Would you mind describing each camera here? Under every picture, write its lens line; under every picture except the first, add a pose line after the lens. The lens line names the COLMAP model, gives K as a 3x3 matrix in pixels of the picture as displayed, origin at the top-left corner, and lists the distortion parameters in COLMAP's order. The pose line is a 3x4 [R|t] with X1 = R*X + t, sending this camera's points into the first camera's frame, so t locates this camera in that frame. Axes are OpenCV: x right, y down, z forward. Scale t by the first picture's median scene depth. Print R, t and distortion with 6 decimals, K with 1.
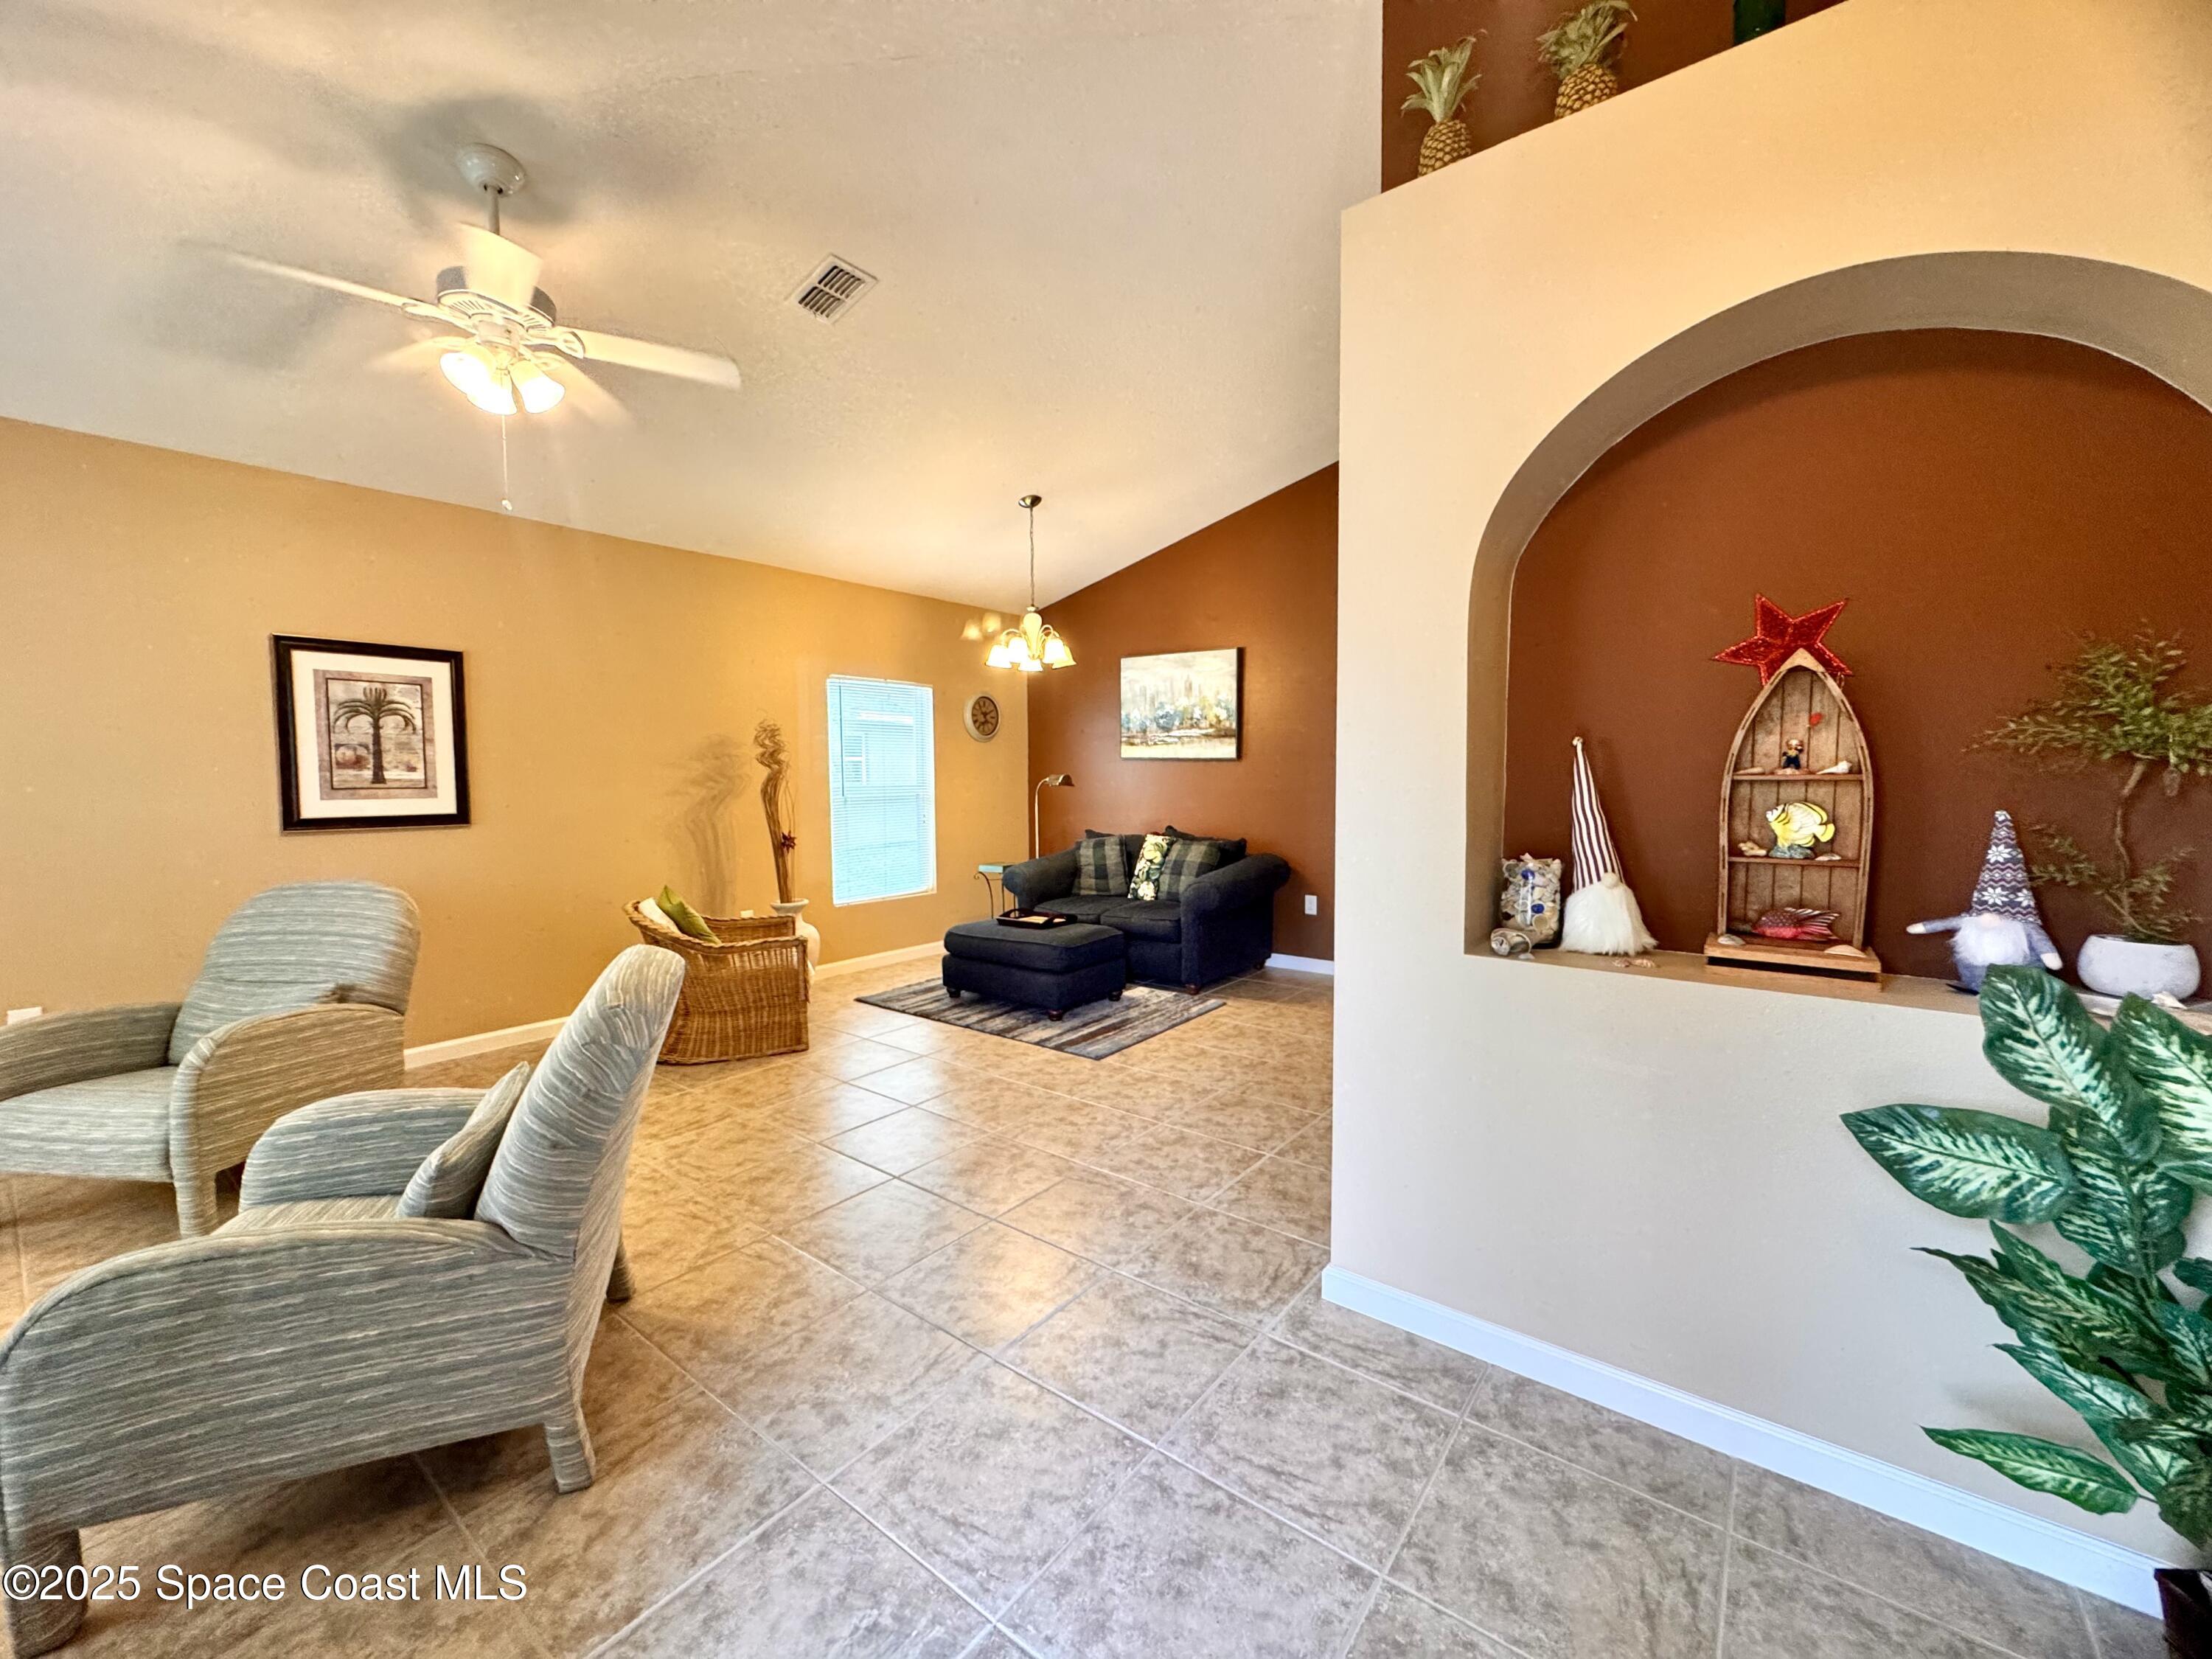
lens RADIAL K [[884.0, 0, 1106.0], [0, 884.0, 829.5], [0, 0, 1]] dist [-0.002189, 0.000197]
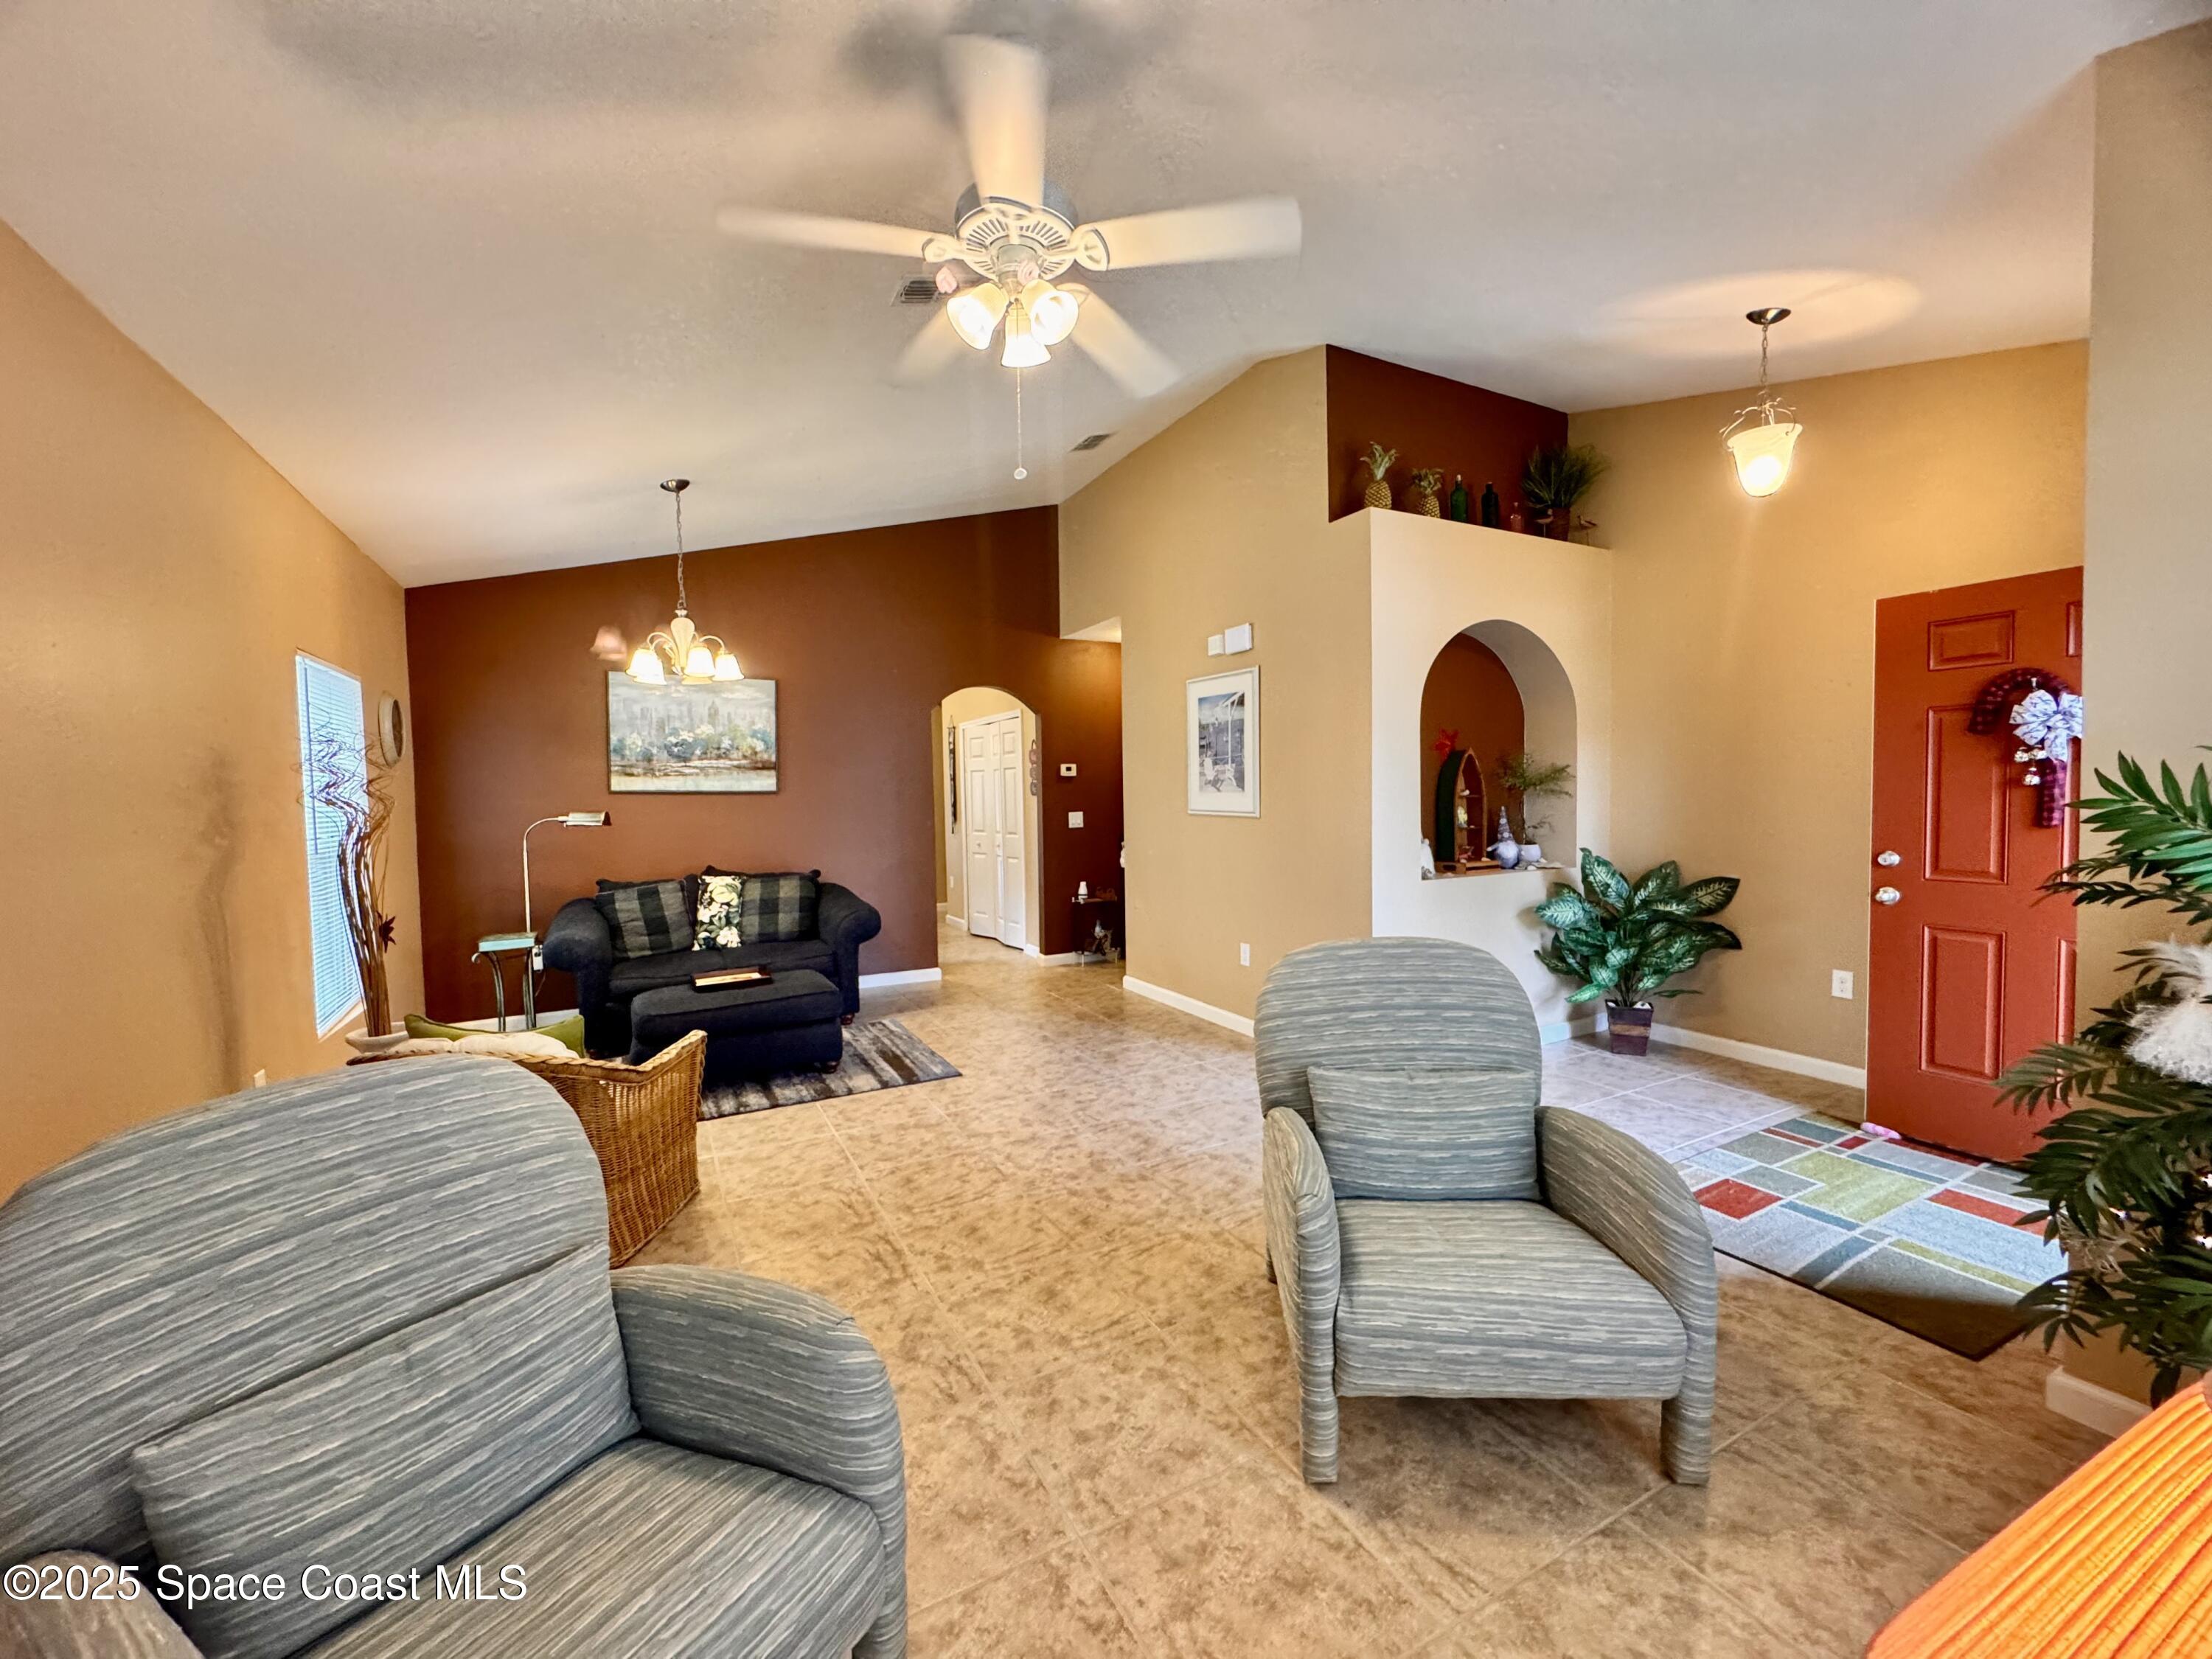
lens RADIAL K [[884.0, 0, 1106.0], [0, 884.0, 829.5], [0, 0, 1]] dist [-0.002189, 0.000197]
pose [[0.408455, -0.039541, 0.911921, -0.801699], [0.074043, 0.997204, 0.010075, -0.027290], [-0.909770, 0.063406, 0.410241, 0.350866]]
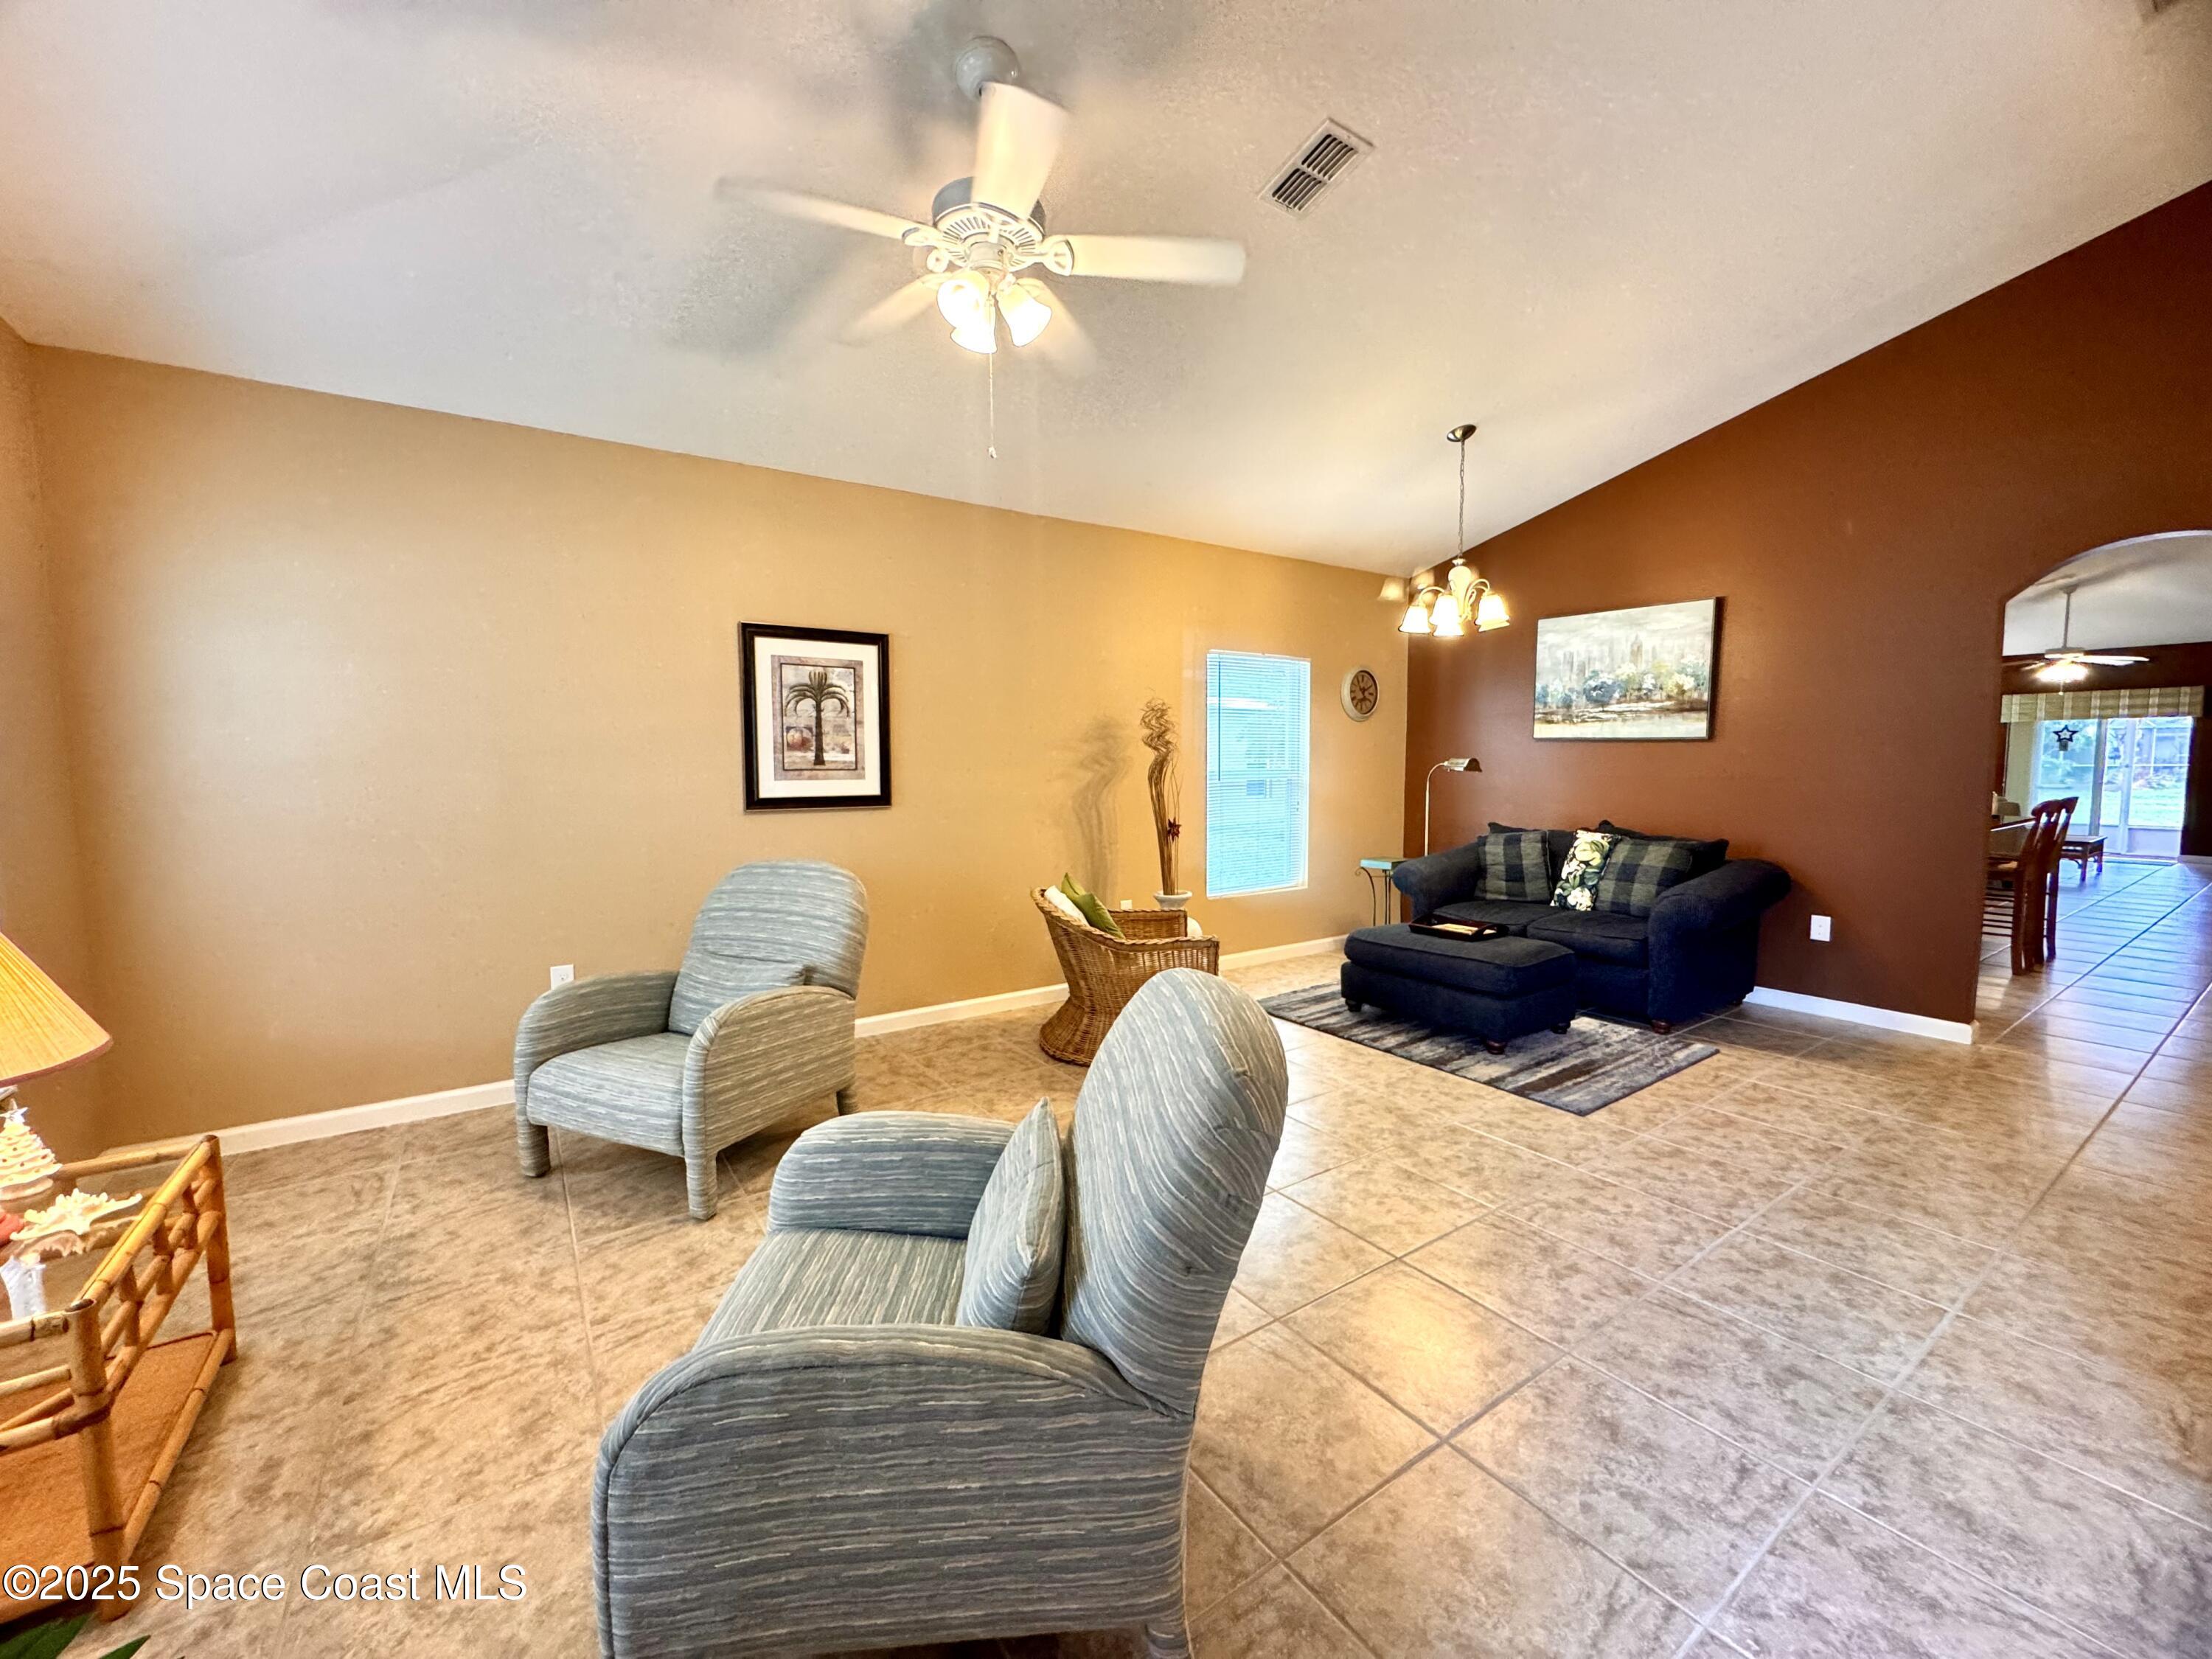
lens RADIAL K [[884.0, 0, 1106.0], [0, 884.0, 829.5], [0, 0, 1]] dist [-0.002189, 0.000197]
pose [[0.952287, 0.026057, -0.304089, -0.164561], [-0.020720, 0.999570, 0.020767, -0.004414], [0.304499, -0.013476, 0.952417, 0.102821]]
